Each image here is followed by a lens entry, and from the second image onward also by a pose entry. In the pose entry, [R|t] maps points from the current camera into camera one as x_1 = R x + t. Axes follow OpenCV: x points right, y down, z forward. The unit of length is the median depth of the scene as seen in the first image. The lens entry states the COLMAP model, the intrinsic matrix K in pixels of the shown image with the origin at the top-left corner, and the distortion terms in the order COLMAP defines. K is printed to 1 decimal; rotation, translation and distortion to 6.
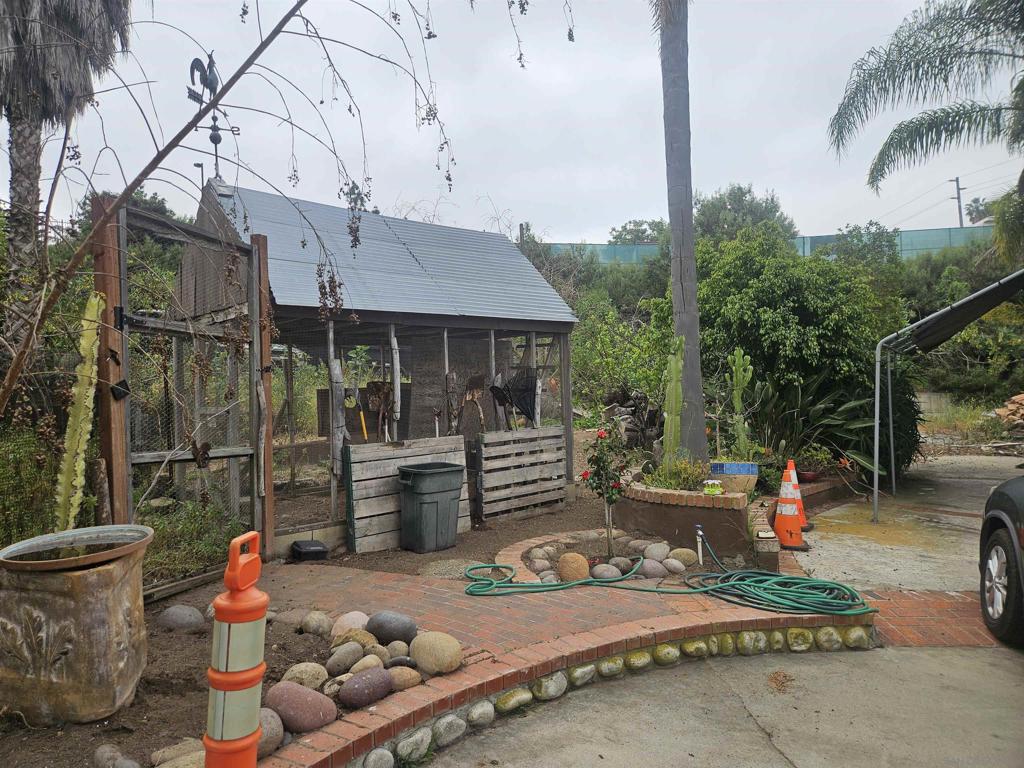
lens RADIAL K [[681.3, 0, 515.3], [0, 681.3, 386.7], [0, 0, 1]] dist [0.027805, 0.000734]
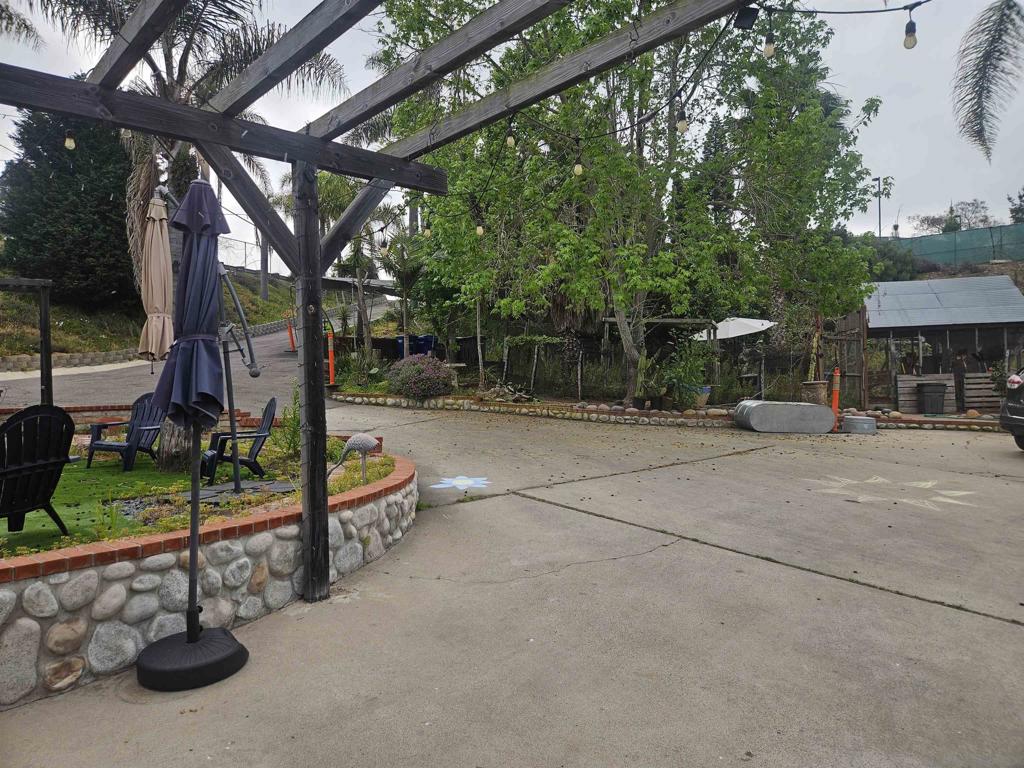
lens RADIAL K [[681.3, 0, 514.4], [0, 681.3, 386.1], [0, 0, 1]] dist [0.027805, 0.000734]
pose [[0.600660, 0.014027, -0.799381, 1.047103], [0.003466, 0.999791, 0.020148, 0.066339], [0.799497, -0.014873, 0.600486, -1.918963]]
